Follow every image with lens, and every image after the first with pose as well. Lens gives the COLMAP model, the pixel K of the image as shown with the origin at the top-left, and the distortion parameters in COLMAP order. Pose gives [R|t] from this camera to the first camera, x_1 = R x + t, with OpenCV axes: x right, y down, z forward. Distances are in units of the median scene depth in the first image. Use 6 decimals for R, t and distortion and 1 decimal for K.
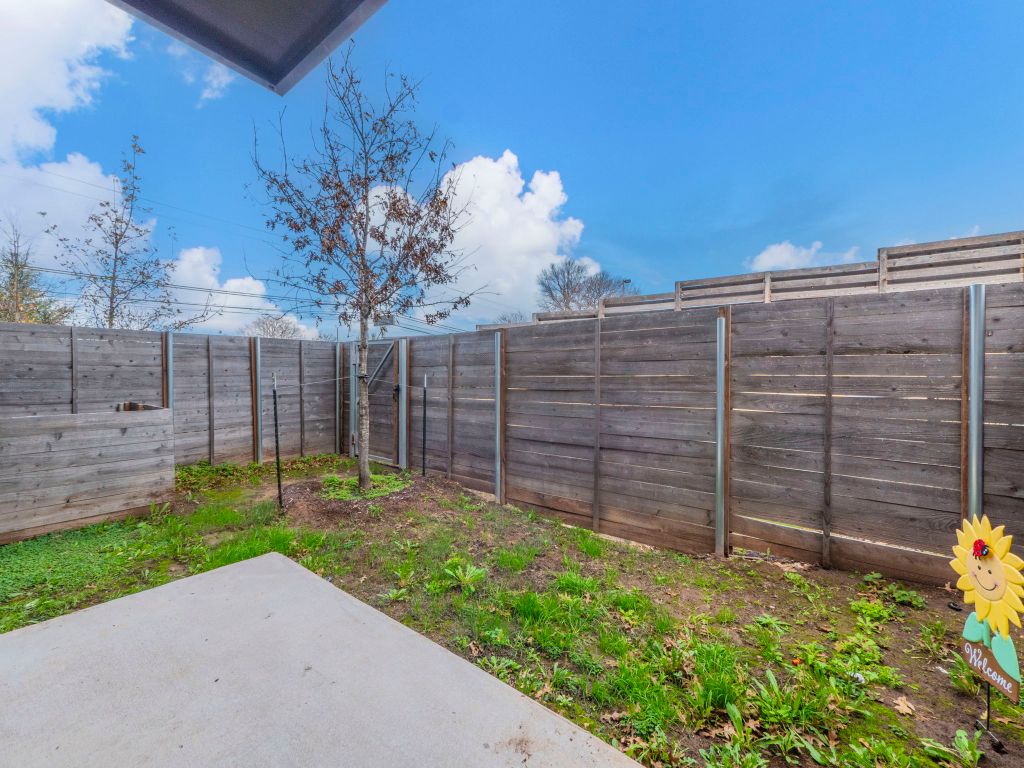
lens RADIAL K [[423.9, 0, 513.7], [0, 423.9, 383.3], [0, 0, 1]] dist [0.028034, -0.005843]
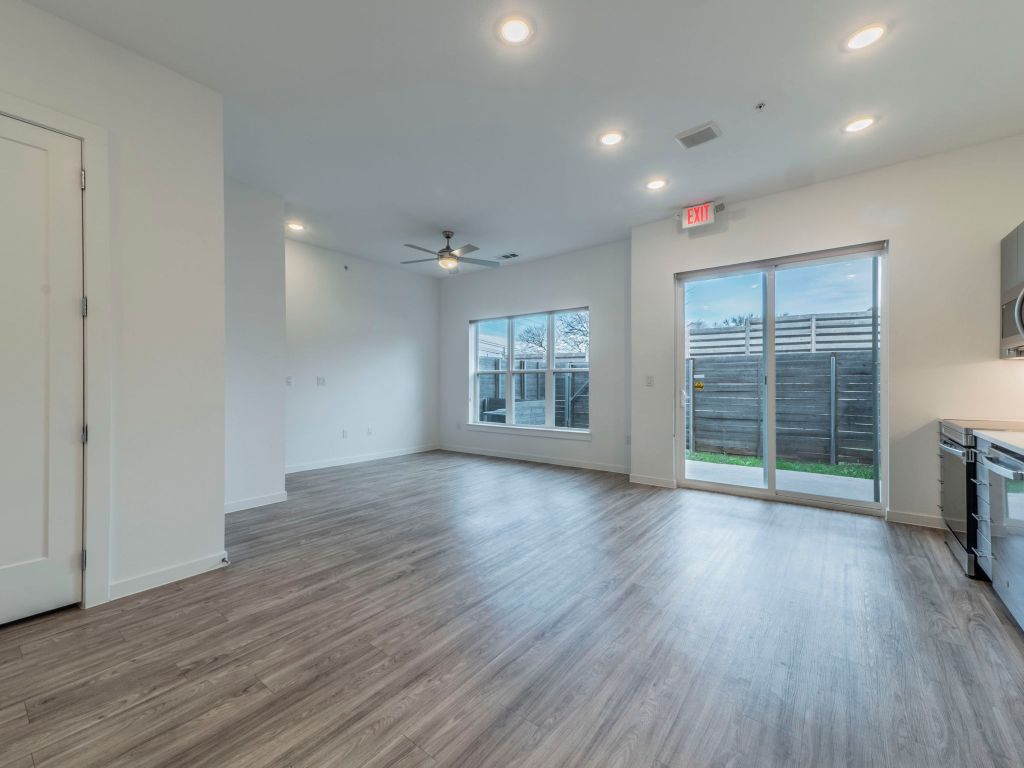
lens RADIAL K [[423.9, 0, 513.7], [0, 423.9, 383.3], [0, 0, 1]] dist [0.028034, -0.005843]
pose [[0.999910, 0.003473, 0.012988, -0.925263], [-0.003196, 0.999769, -0.021266, 0.025232], [-0.013058, 0.021222, 0.999690, -0.930246]]
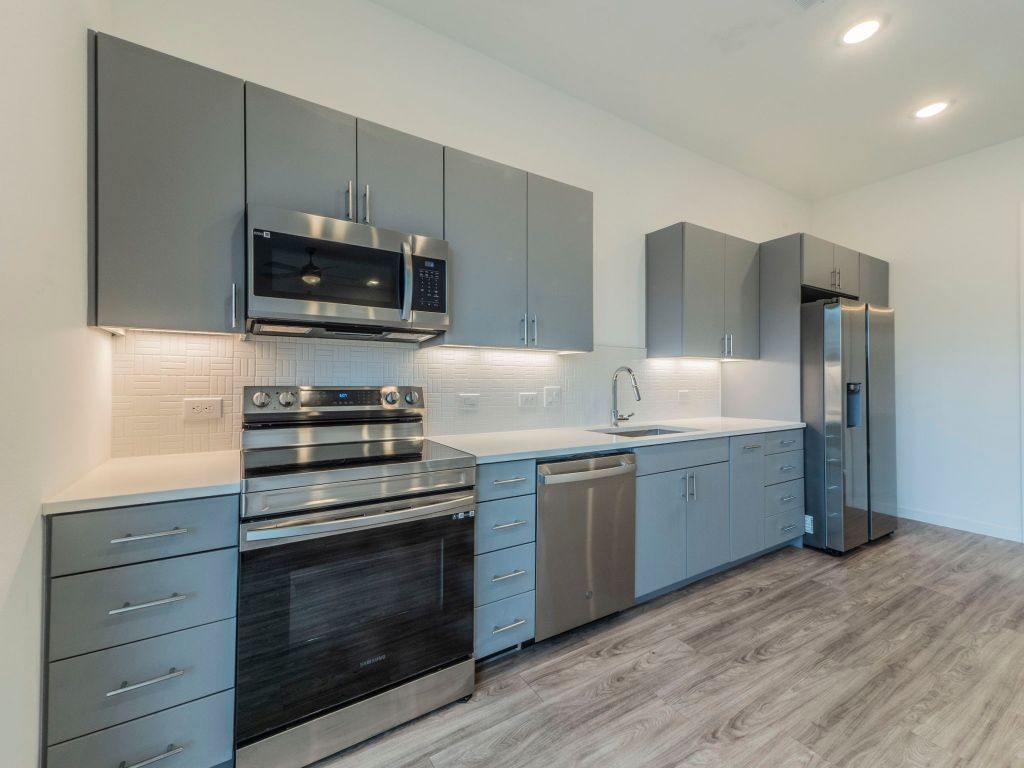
lens RADIAL K [[423.9, 0, 513.7], [0, 423.9, 383.3], [0, 0, 1]] dist [0.028034, -0.005843]
pose [[-0.940500, 0.000258, 0.339793, -0.435766], [0.009955, 0.999591, 0.026794, 0.000841], [-0.339648, 0.028582, -0.940118, 0.014386]]
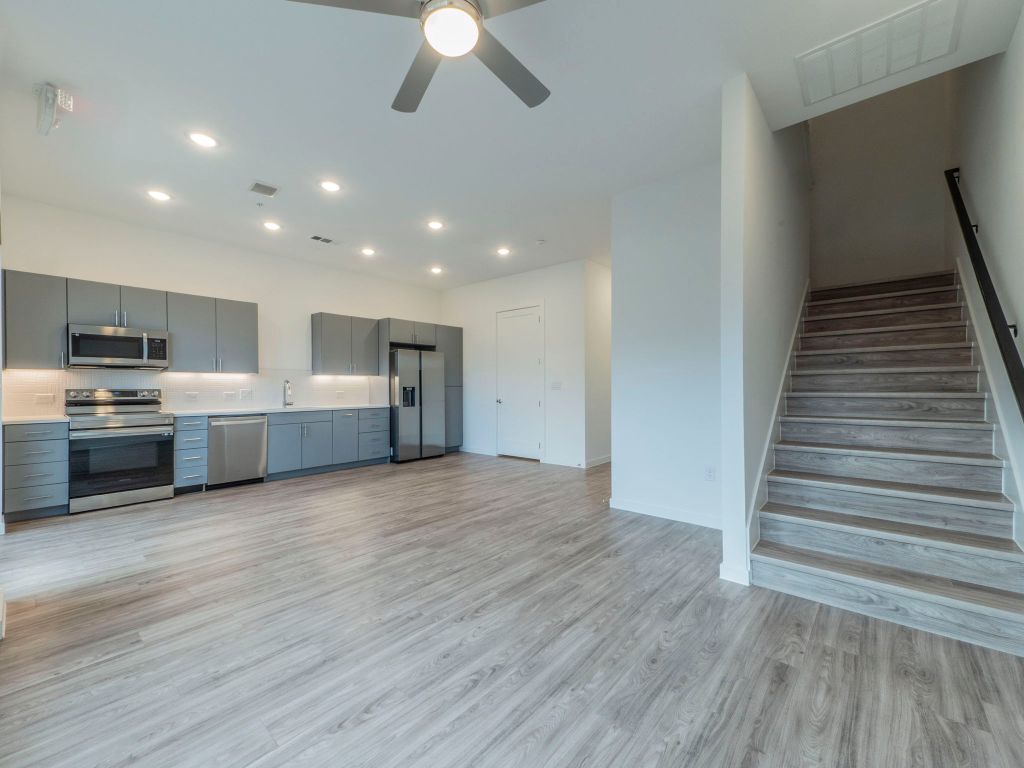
lens RADIAL K [[415.7, 0, 518.8], [0, 415.7, 390.6], [0, 0, 1]] dist [0.000835, 0.000317]
pose [[-0.999366, 0.004112, 0.035372, -1.173035], [0.005413, 0.999310, 0.036756, -0.015331], [-0.035197, 0.036924, -0.998698, 0.673527]]
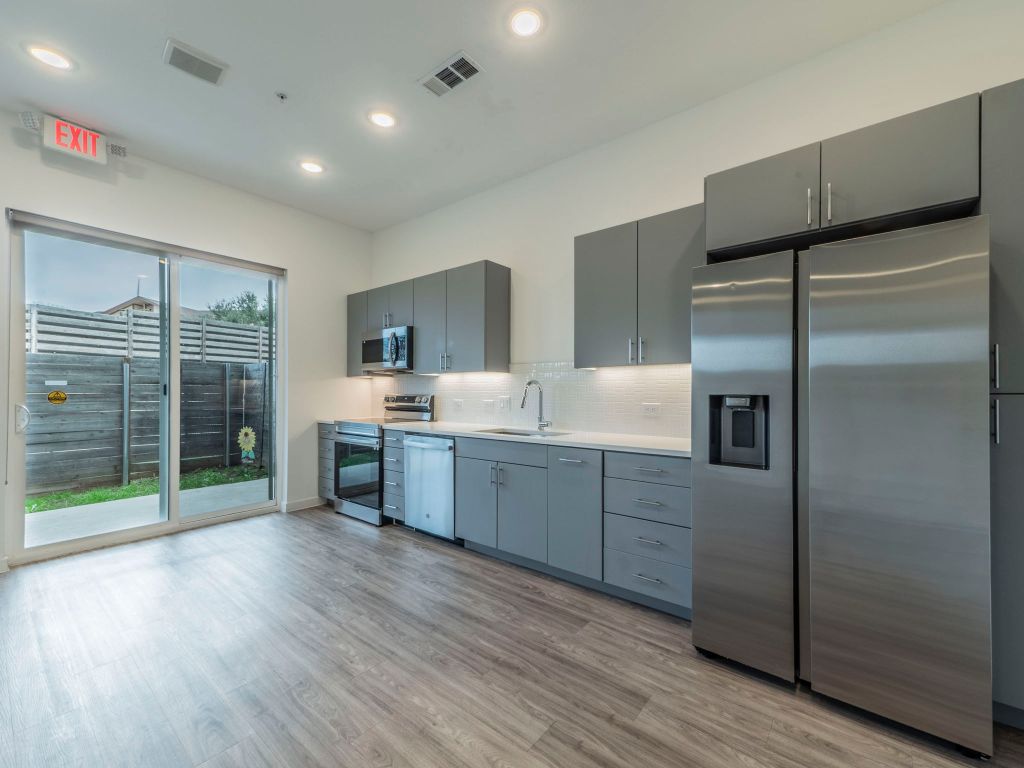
lens RADIAL K [[423.9, 0, 513.7], [0, 423.9, 383.3], [0, 0, 1]] dist [0.028034, -0.005843]
pose [[0.004611, 0.026591, 0.999636, -1.155065], [0.020495, 0.999434, -0.026680, 0.019763], [-0.999779, 0.020611, 0.004064, -0.606837]]
